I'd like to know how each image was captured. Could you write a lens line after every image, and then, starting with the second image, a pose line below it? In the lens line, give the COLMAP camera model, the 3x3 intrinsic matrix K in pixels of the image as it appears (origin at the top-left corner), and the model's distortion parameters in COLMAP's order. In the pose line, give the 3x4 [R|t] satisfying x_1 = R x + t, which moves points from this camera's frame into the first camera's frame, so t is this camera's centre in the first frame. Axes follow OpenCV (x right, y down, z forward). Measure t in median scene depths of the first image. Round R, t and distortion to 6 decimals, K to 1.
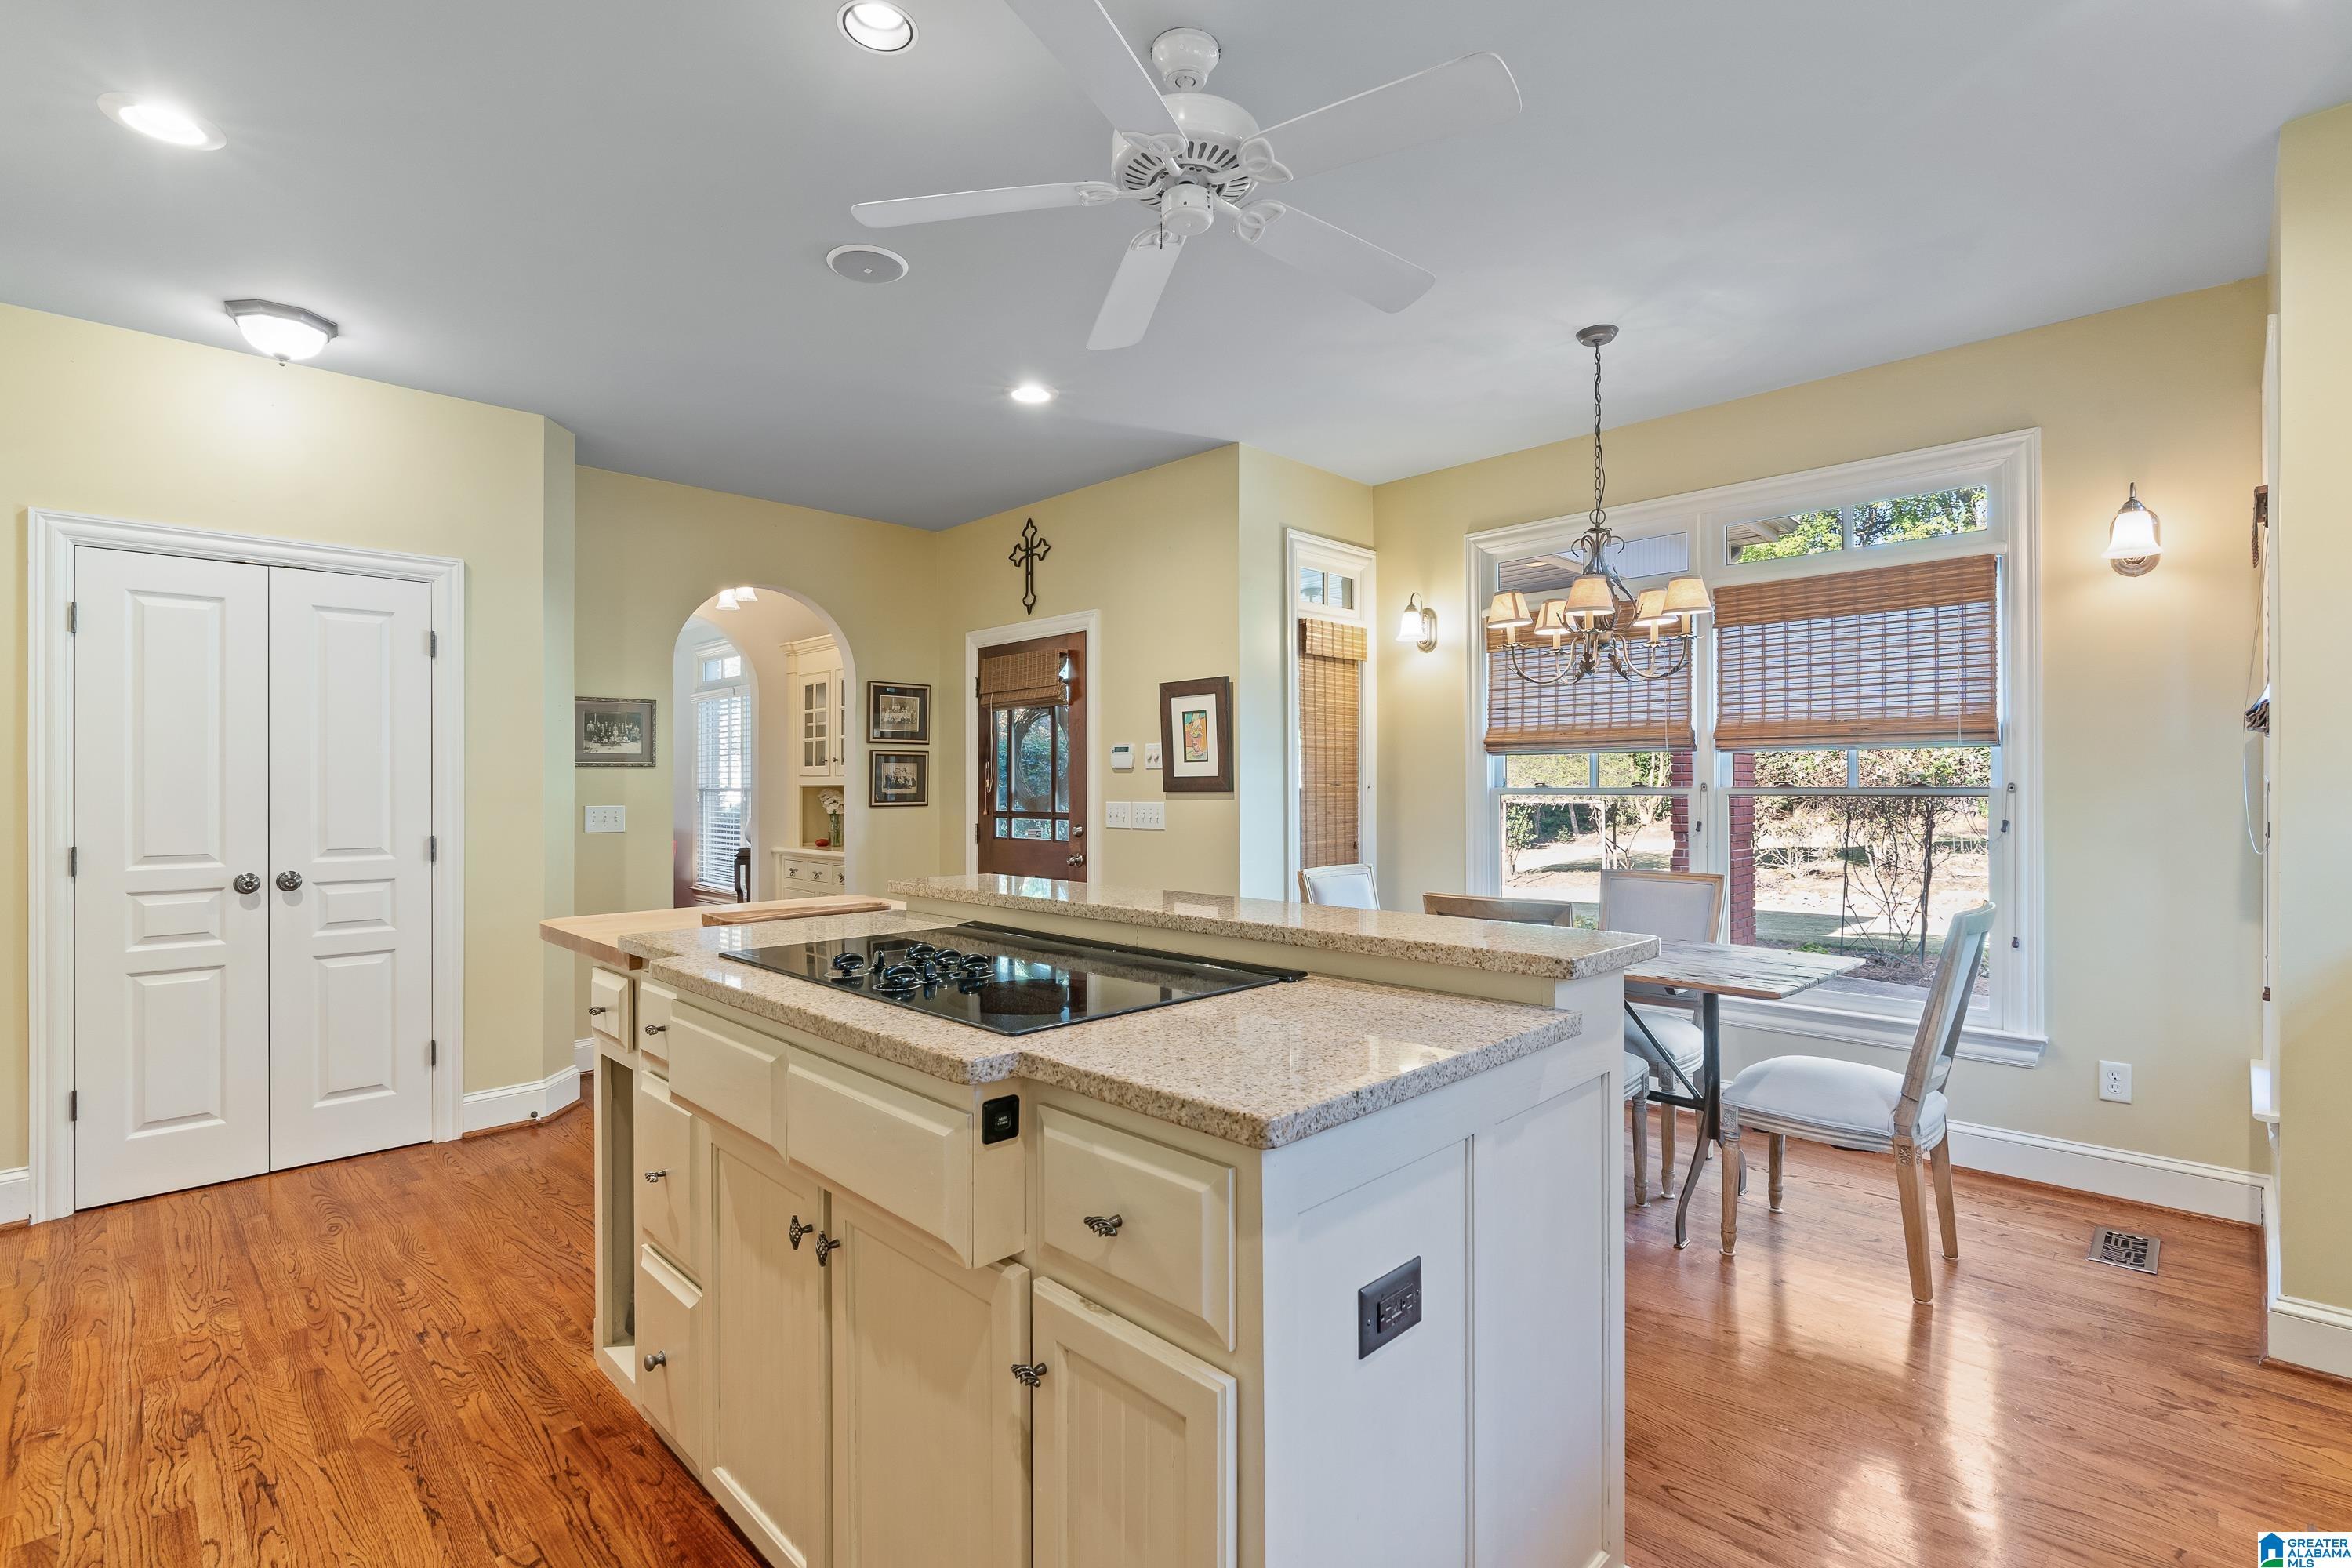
lens RADIAL K [[1073.3, 0, 1183.2], [0, 1073.3, 772.7], [0, 0, 1]] dist [-0.001317, -0.000084]
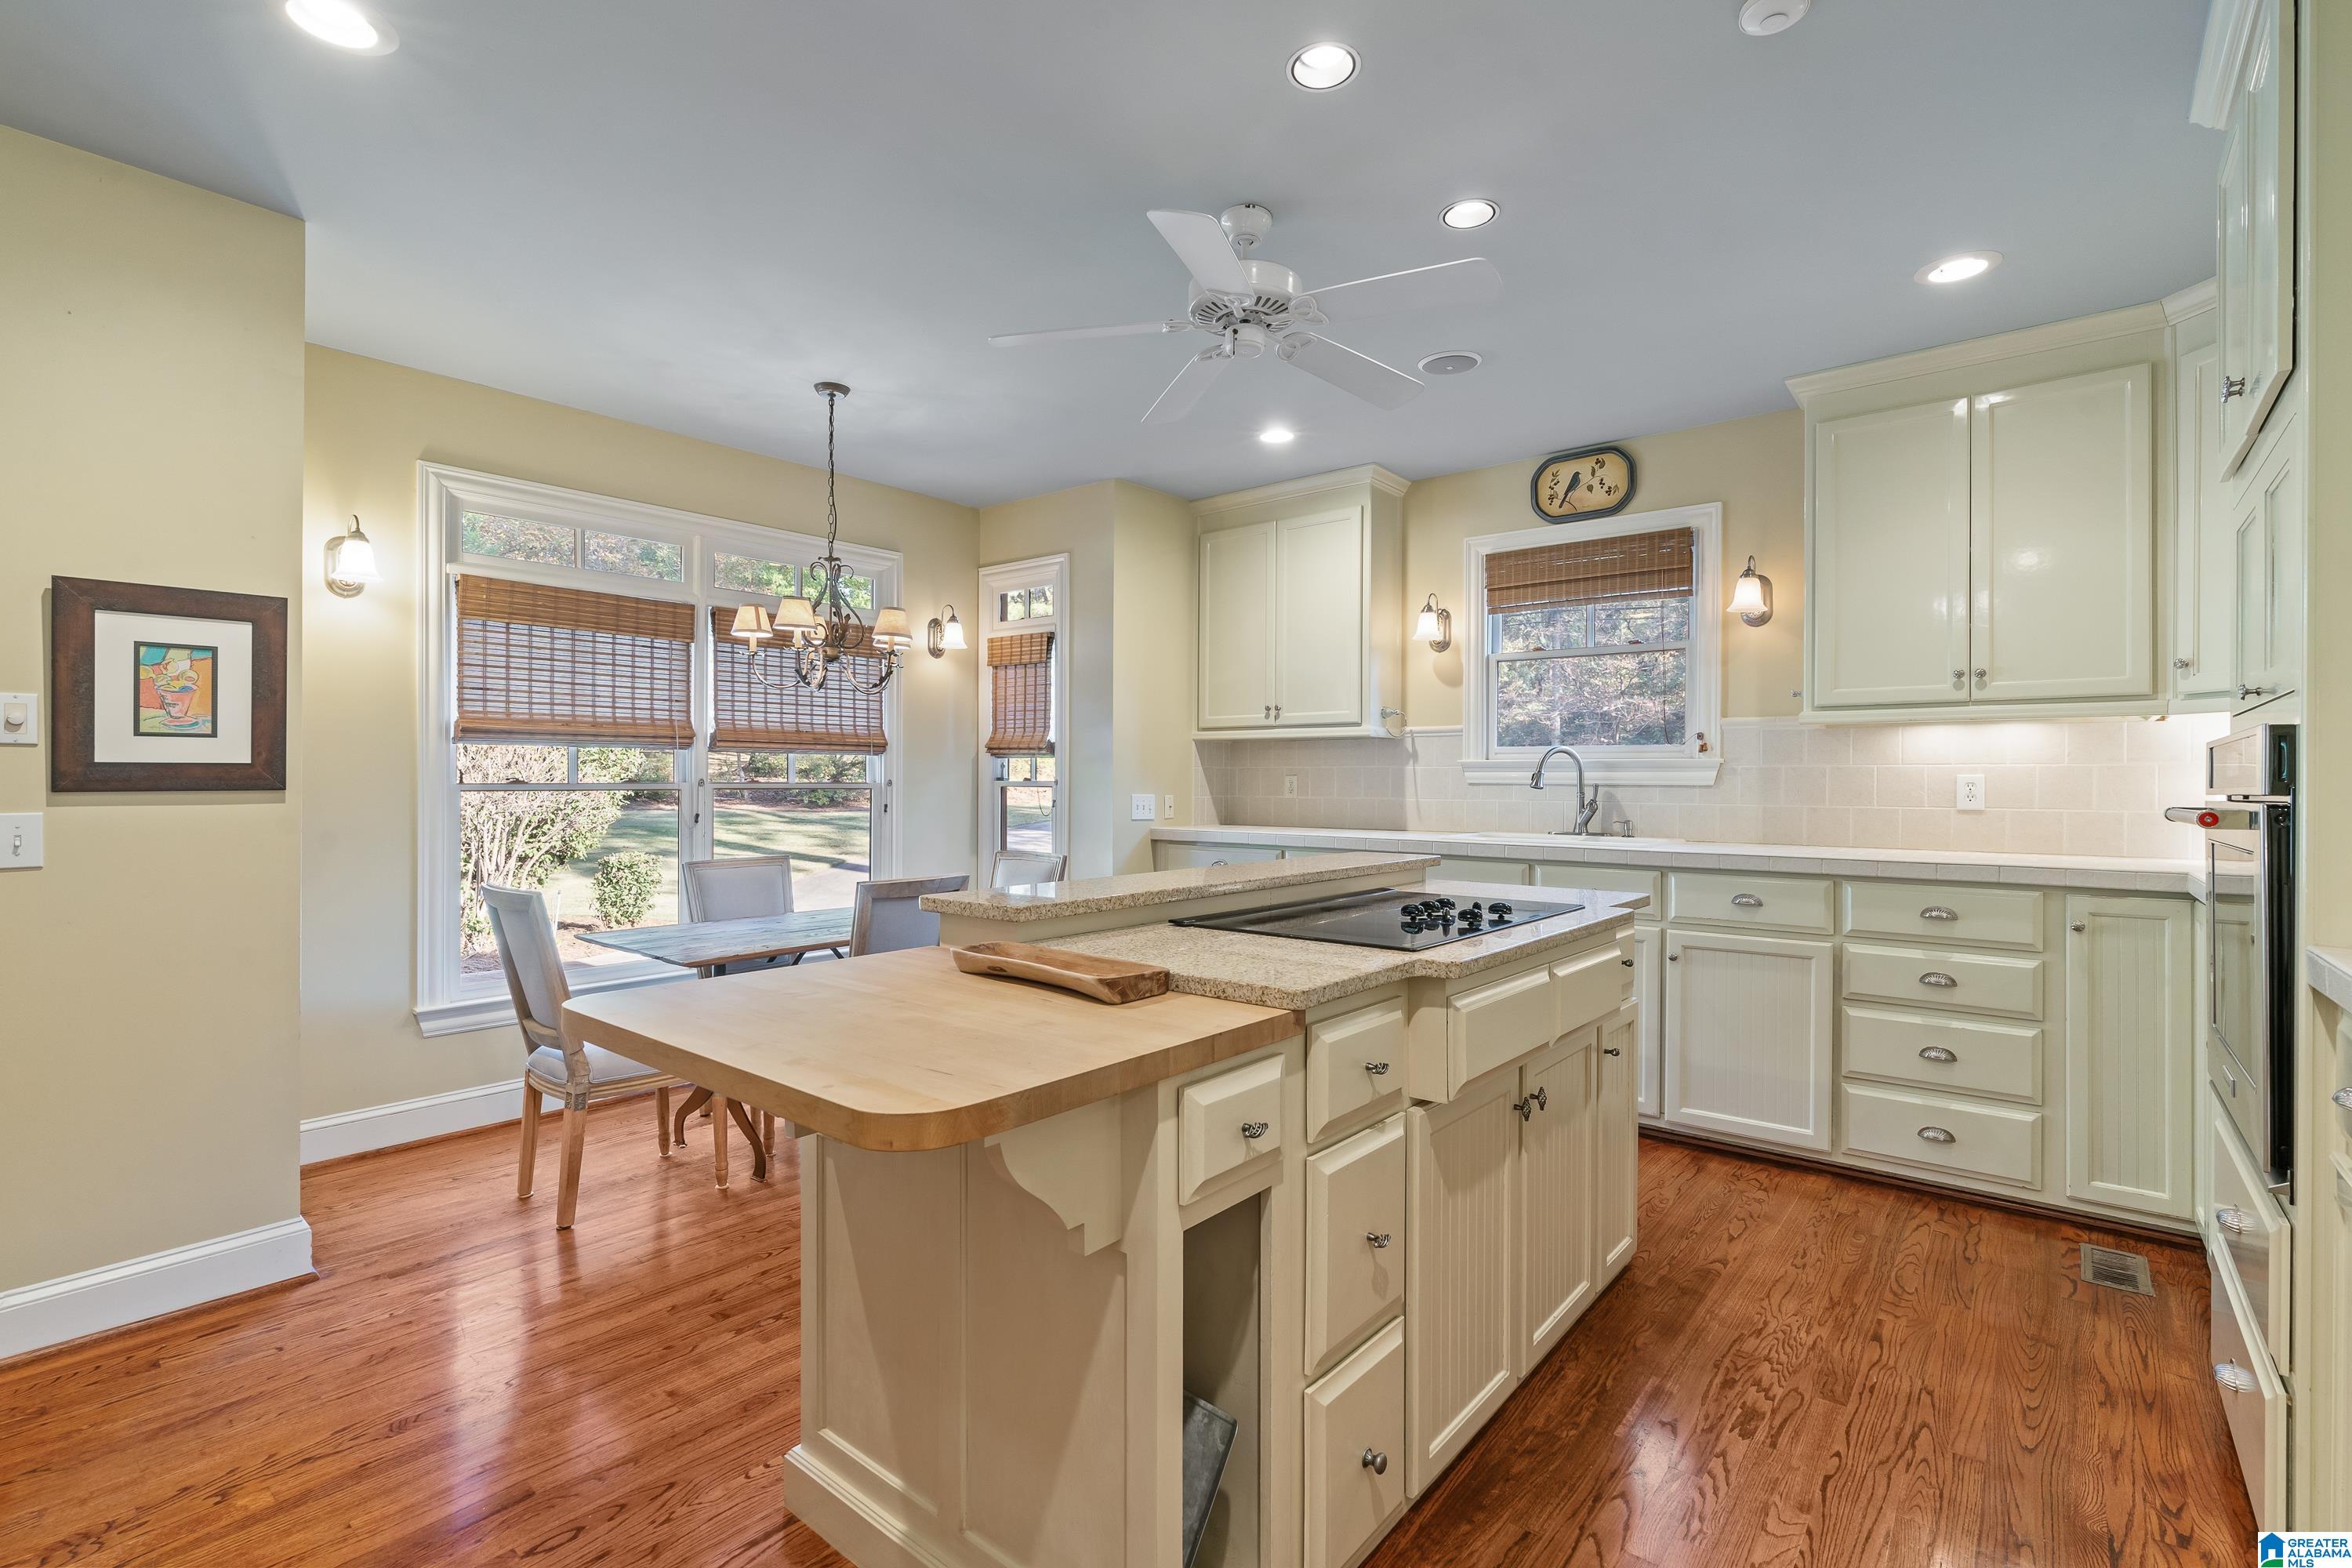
lens RADIAL K [[1073.3, 0, 1179.9], [0, 1073.3, 777.1], [0, 0, 1]] dist [-0.001317, -0.000084]
pose [[-0.092455, 0.005236, 0.995703, -0.674597], [-0.011640, 0.999912, -0.006339, 0.009151], [-0.995649, -0.012177, -0.092386, 0.619779]]
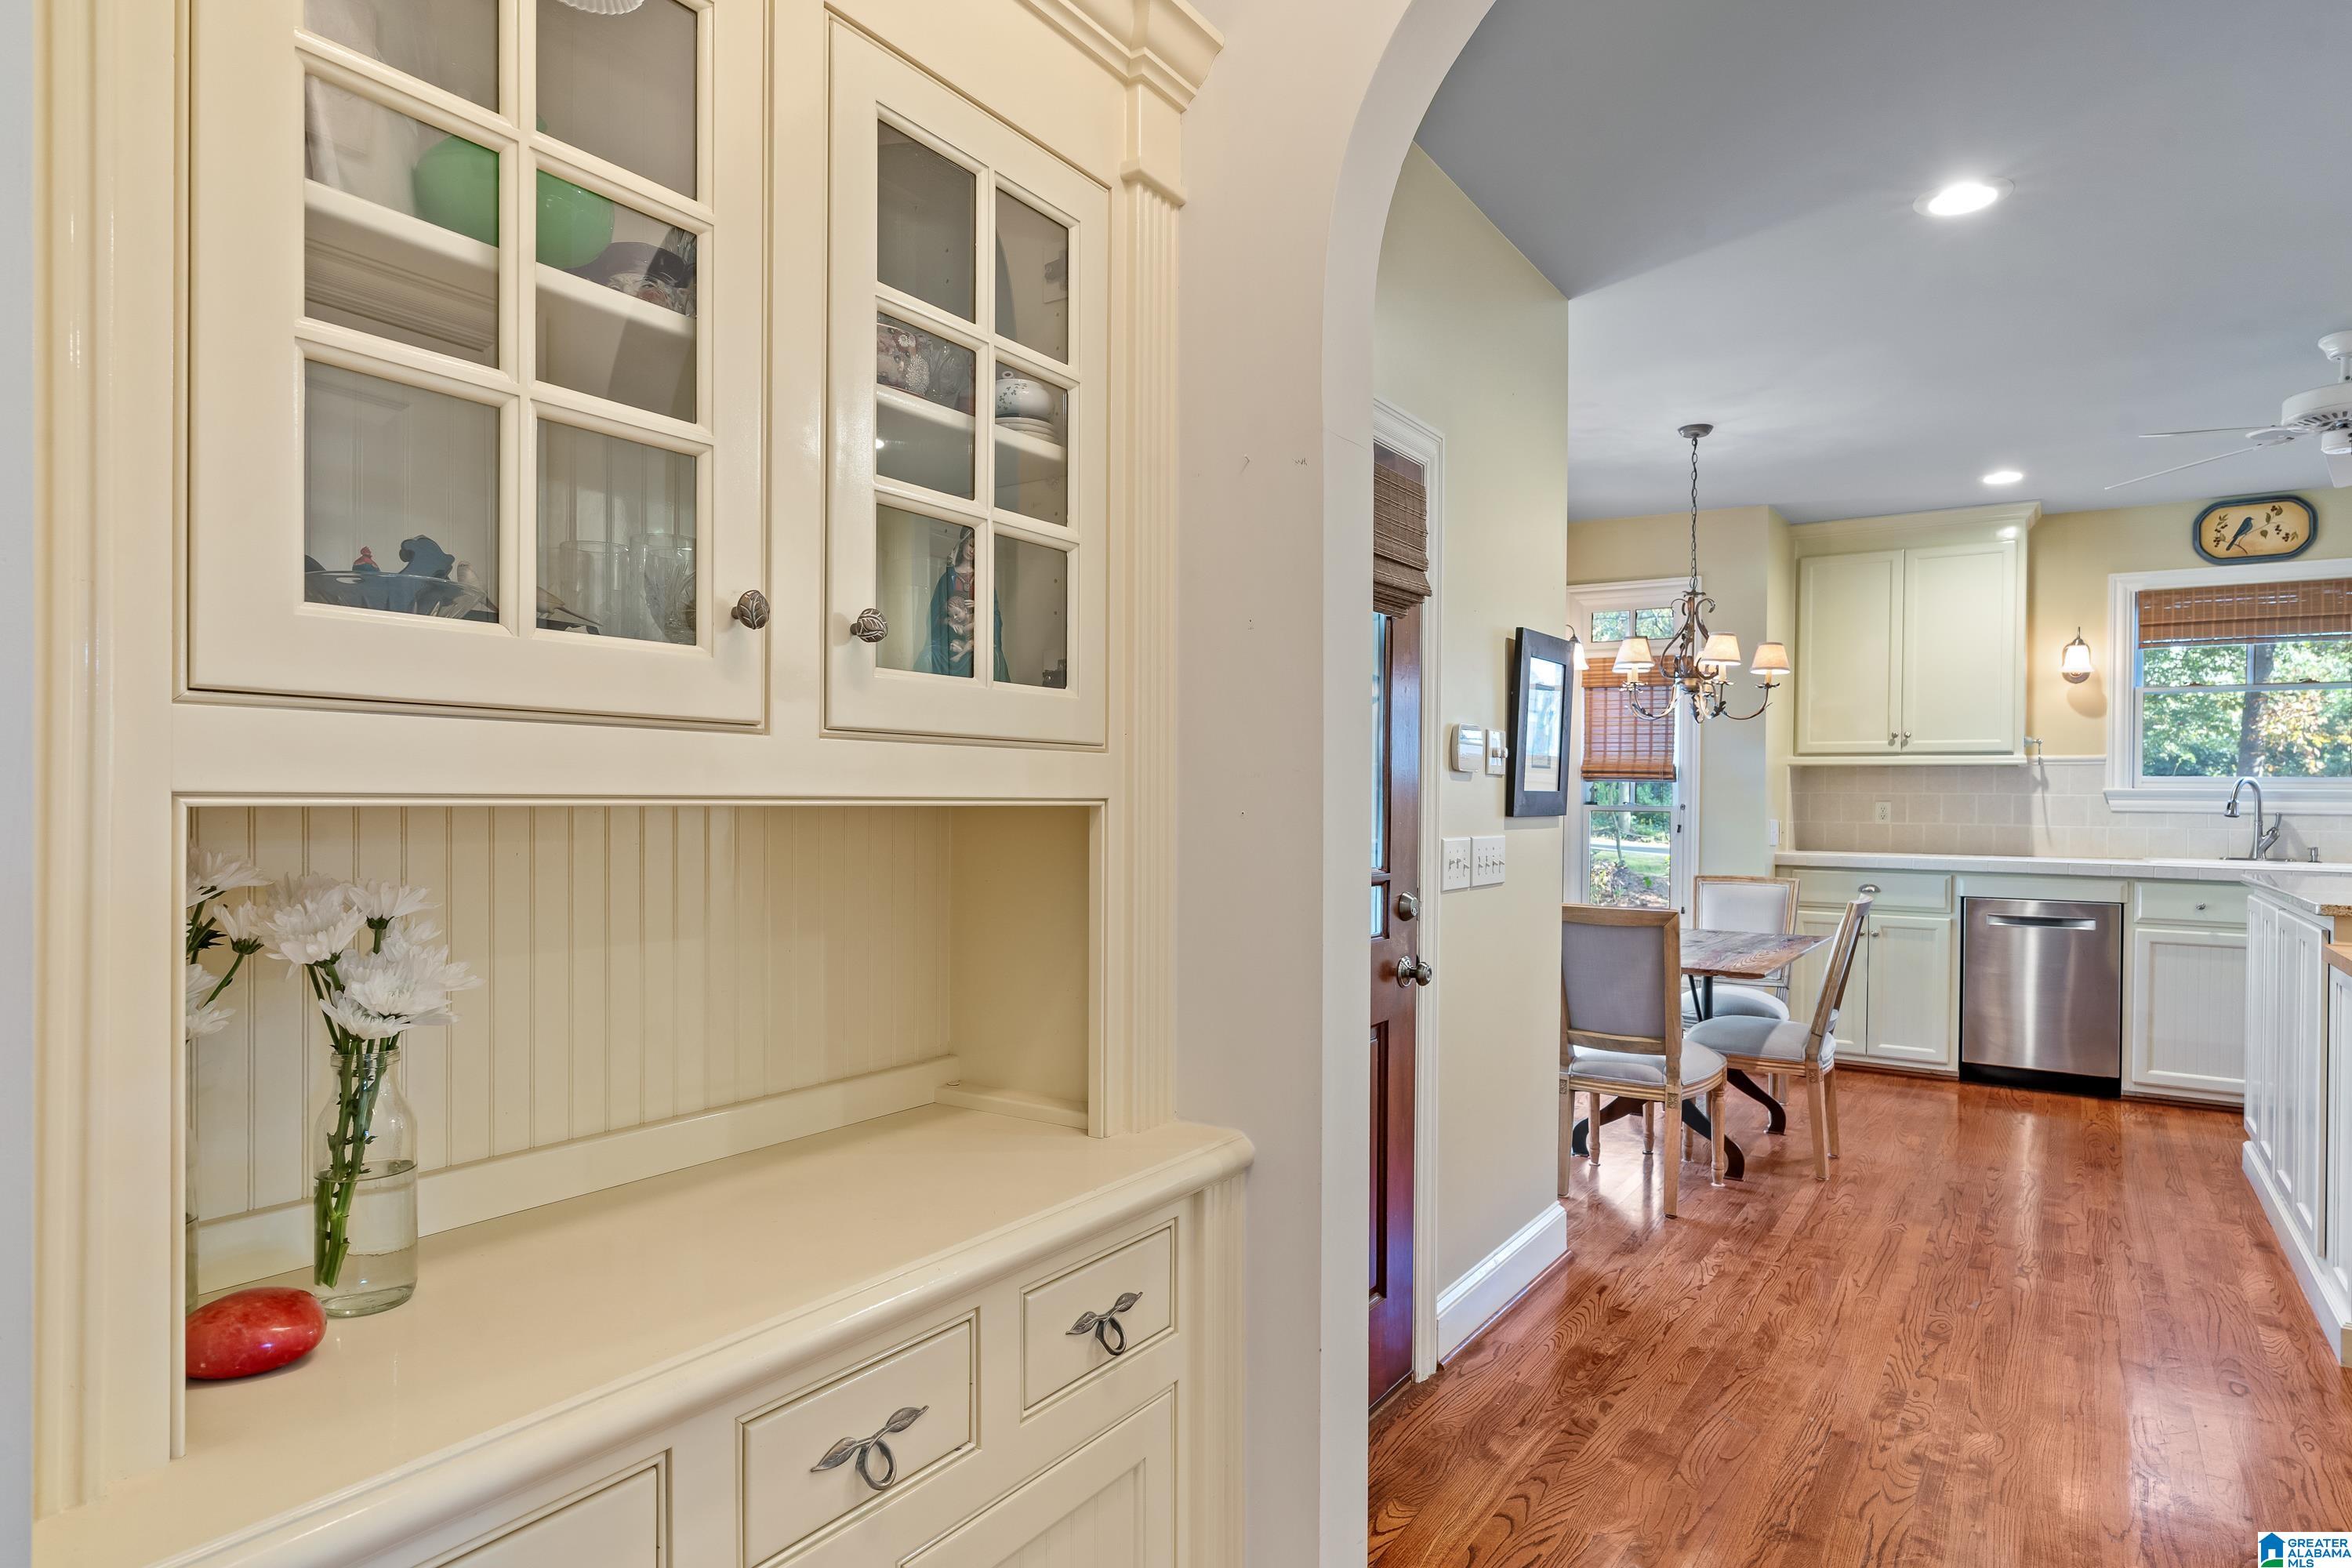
lens RADIAL K [[1307.8, 0, 1180.0], [0, 1307.8, 801.1], [0, 0, 1]] dist [0.003558, -0.000422]
pose [[-0.186534, -0.000815, 0.982448, -0.804057], [-0.017836, 0.999838, -0.002557, 0.016732], [-0.982287, -0.018000, -0.186518, 1.554517]]
